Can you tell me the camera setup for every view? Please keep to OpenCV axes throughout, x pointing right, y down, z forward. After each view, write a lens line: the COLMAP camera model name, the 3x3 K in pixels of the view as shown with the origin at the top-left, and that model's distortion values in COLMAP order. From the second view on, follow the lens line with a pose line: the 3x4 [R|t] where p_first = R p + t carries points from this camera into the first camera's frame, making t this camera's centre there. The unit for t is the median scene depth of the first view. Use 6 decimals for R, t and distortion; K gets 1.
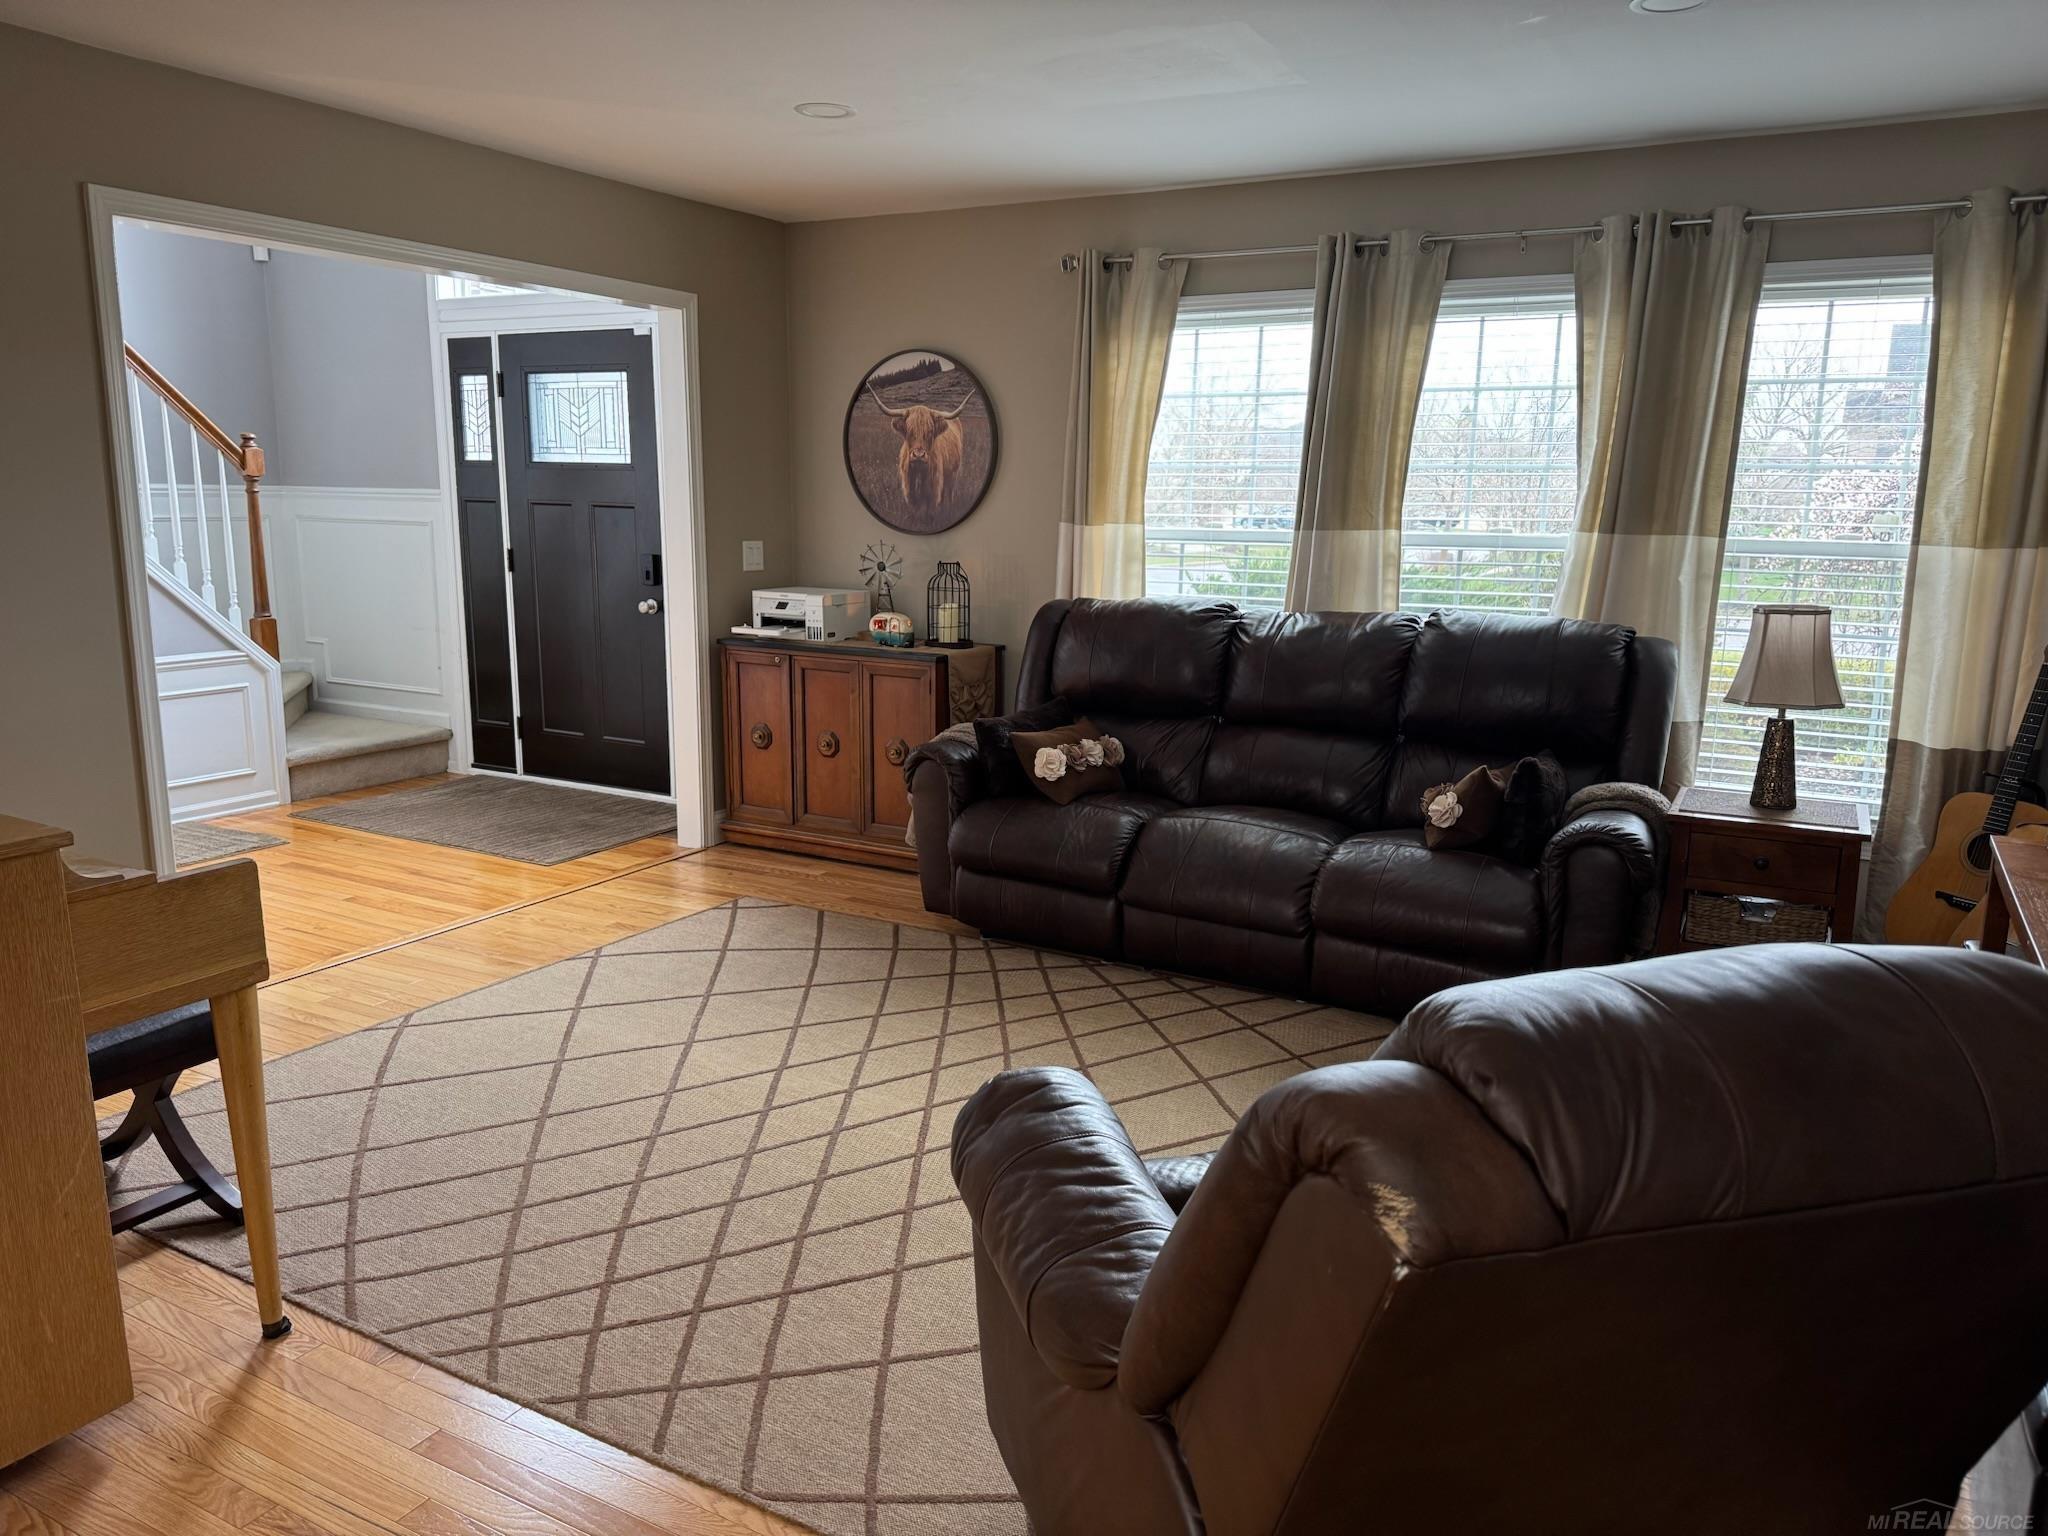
lens RADIAL K [[1421.6, 0, 1024.7], [0, 1421.6, 776.8], [0, 0, 1]] dist [0.129321, -0.195102]
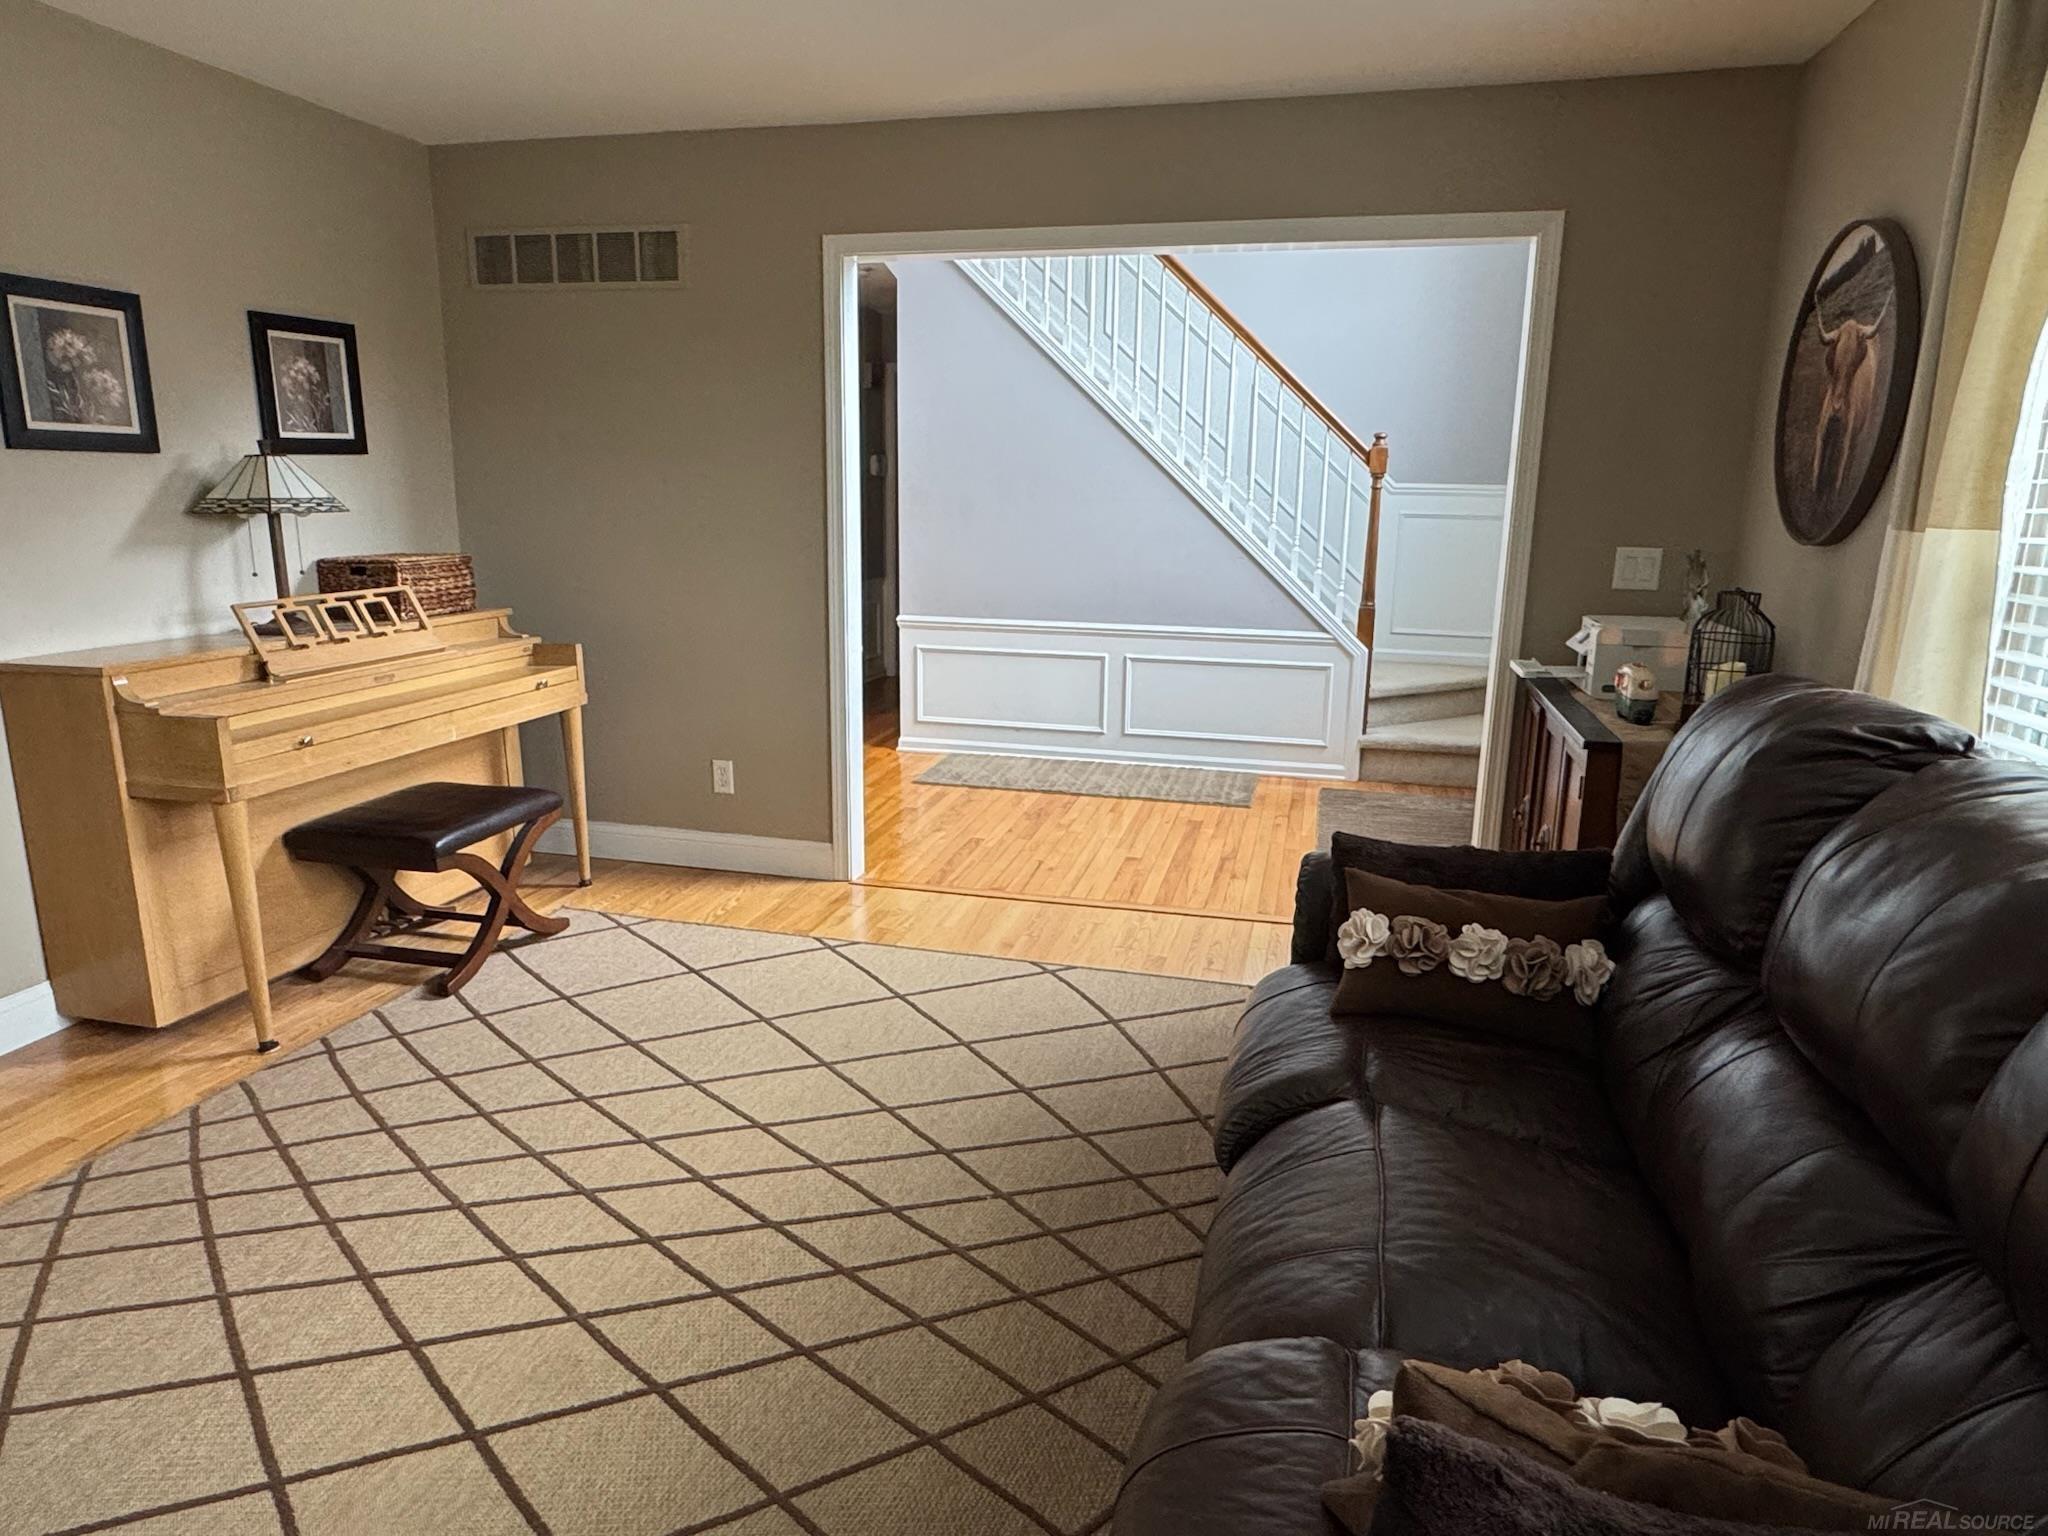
lens RADIAL K [[1265.5, 0, 1019.8], [0, 1265.5, 764.0], [0, 0, 1]] dist [-0.003312, 0.000753]
pose [[0.257370, 0.201448, -0.945082, 0.489778], [-0.197744, 0.968311, 0.152549, -0.139766], [0.945864, 0.147623, 0.289049, 0.795065]]
